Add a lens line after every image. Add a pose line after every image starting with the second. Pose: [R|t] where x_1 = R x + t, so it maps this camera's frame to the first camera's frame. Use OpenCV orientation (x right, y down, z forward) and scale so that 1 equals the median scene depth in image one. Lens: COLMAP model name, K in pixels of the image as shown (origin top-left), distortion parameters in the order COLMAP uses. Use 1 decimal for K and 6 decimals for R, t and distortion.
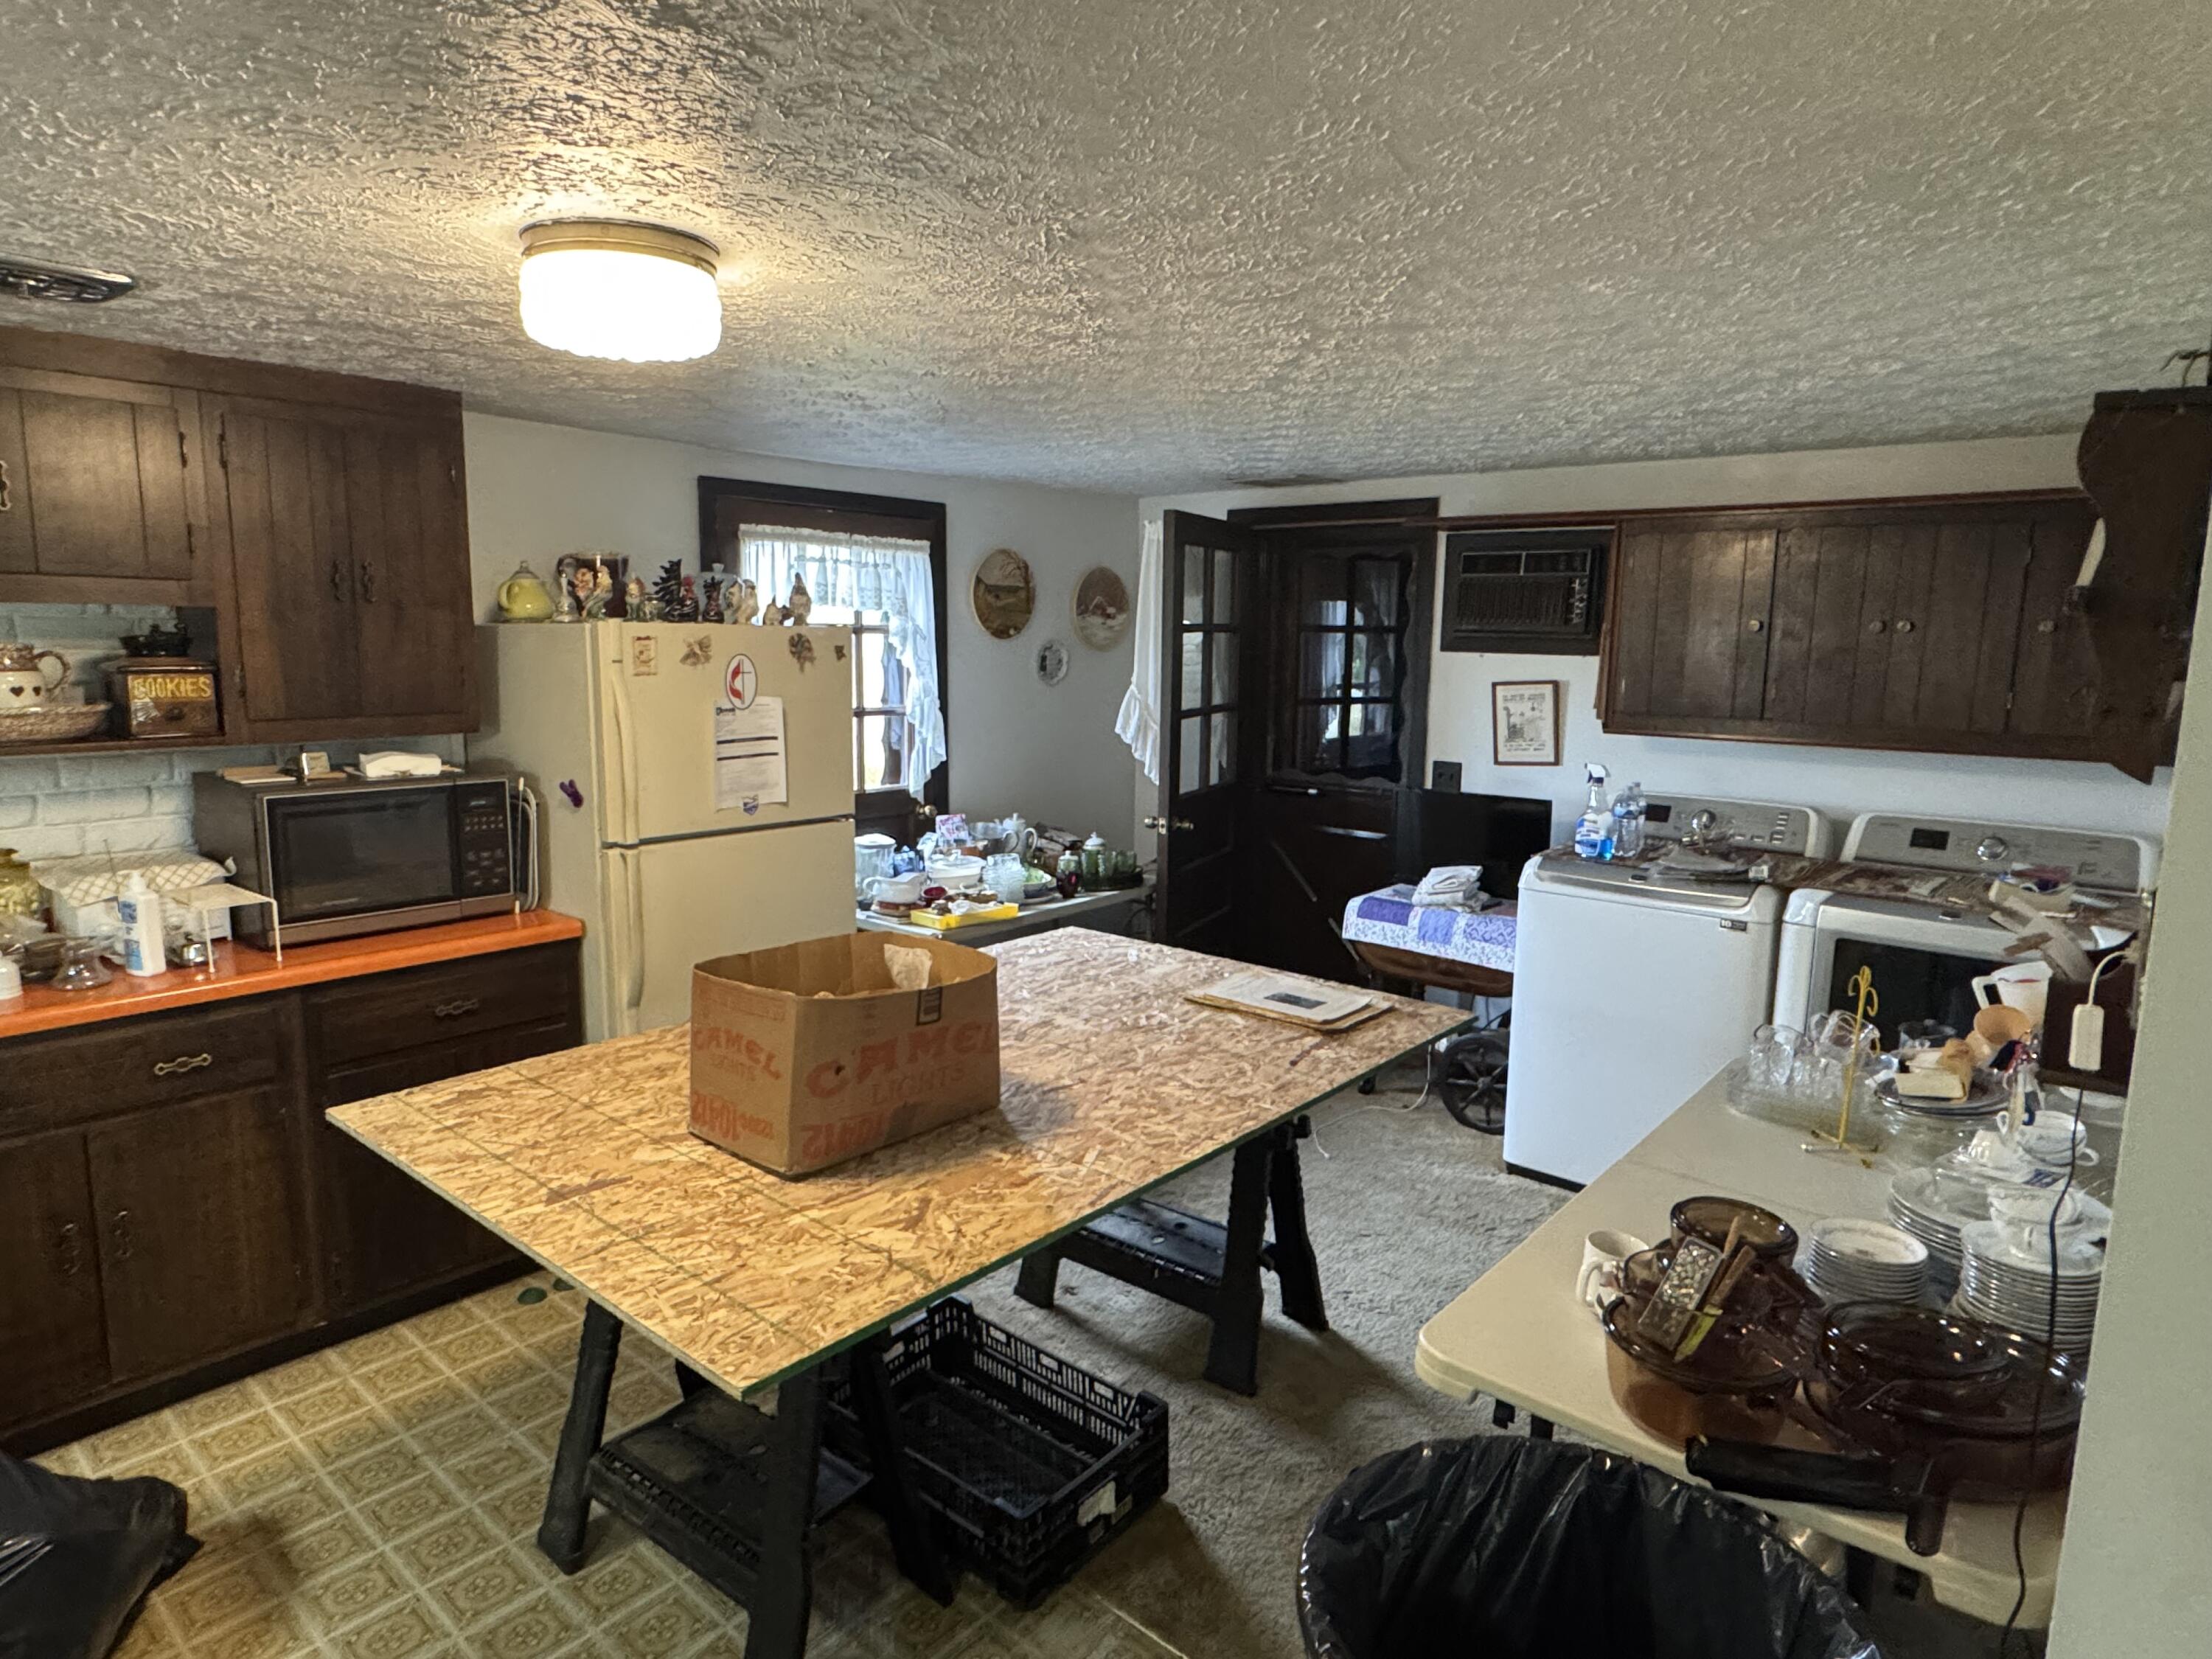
lens RADIAL K [[1276.7, 0, 1106.0], [0, 1276.7, 829.5], [0, 0, 1]] dist [-0.013091, 0.002640]
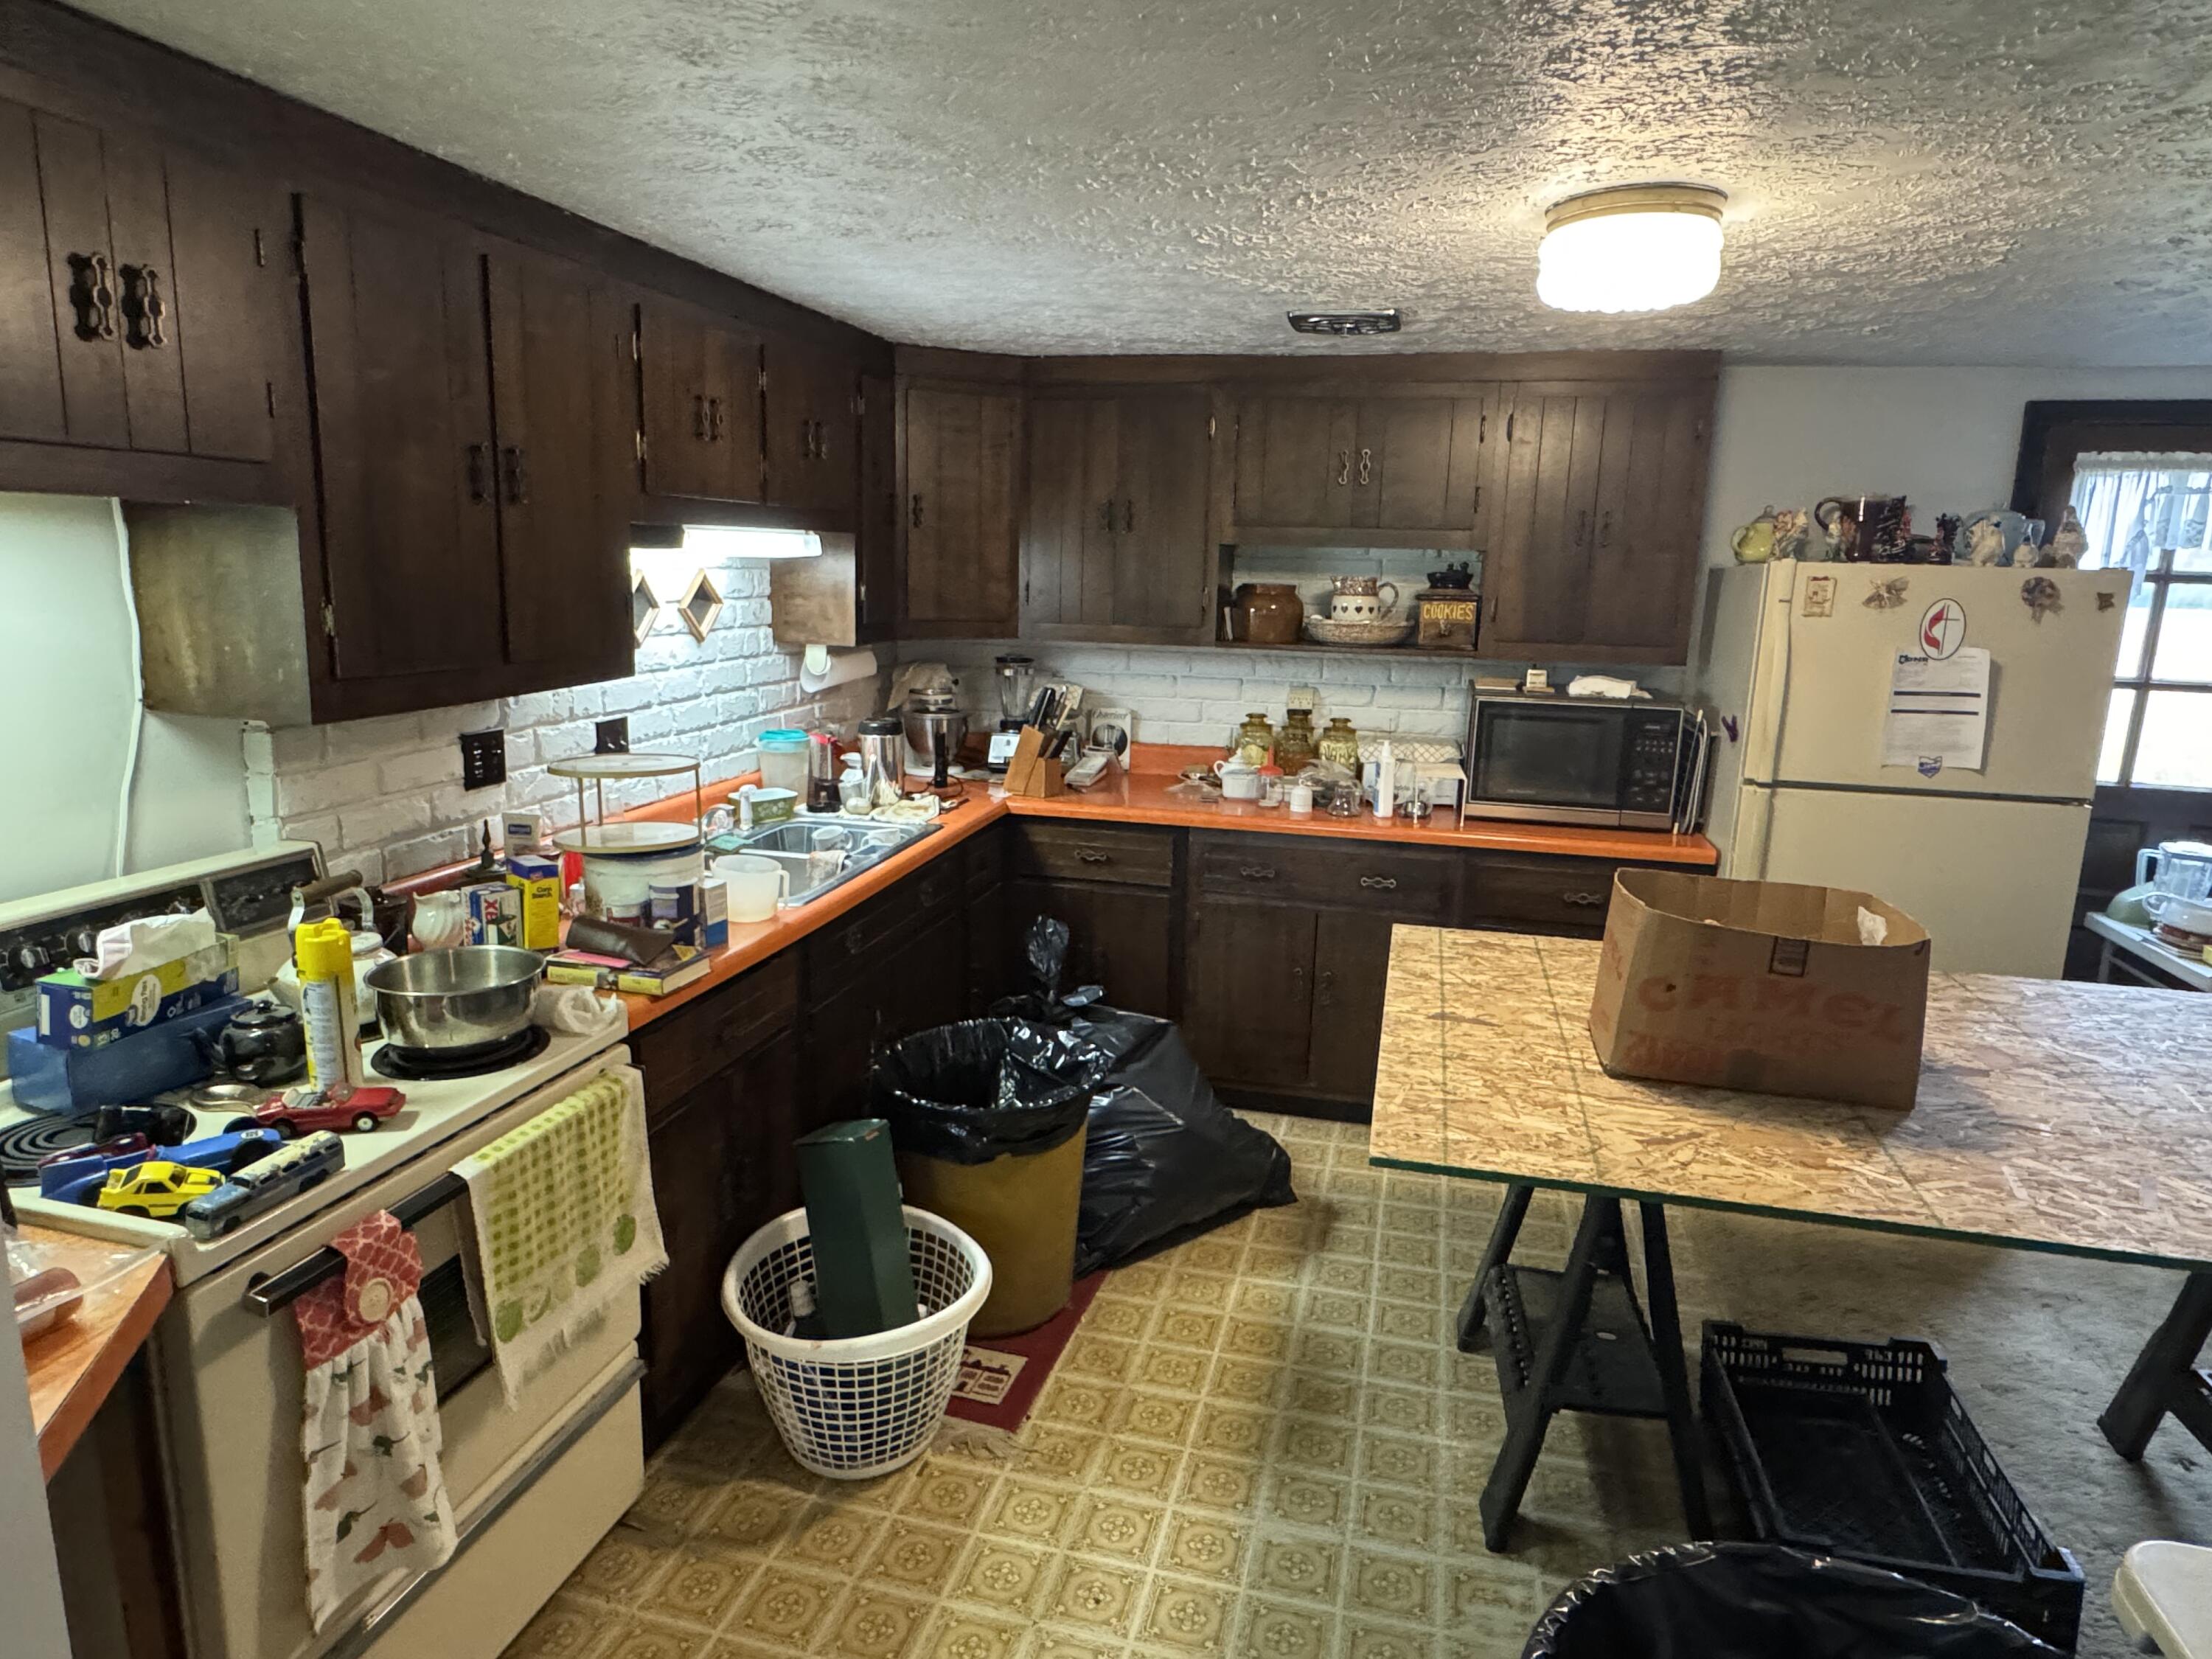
lens RADIAL K [[1276.7, 0, 1106.0], [0, 1276.7, 829.5], [0, 0, 1]] dist [-0.013091, 0.002640]
pose [[0.447030, 0.175241, -0.877185, 0.337931], [-0.151479, 0.981290, 0.118842, 0.008229], [0.881600, 0.079749, 0.465212, 0.085873]]
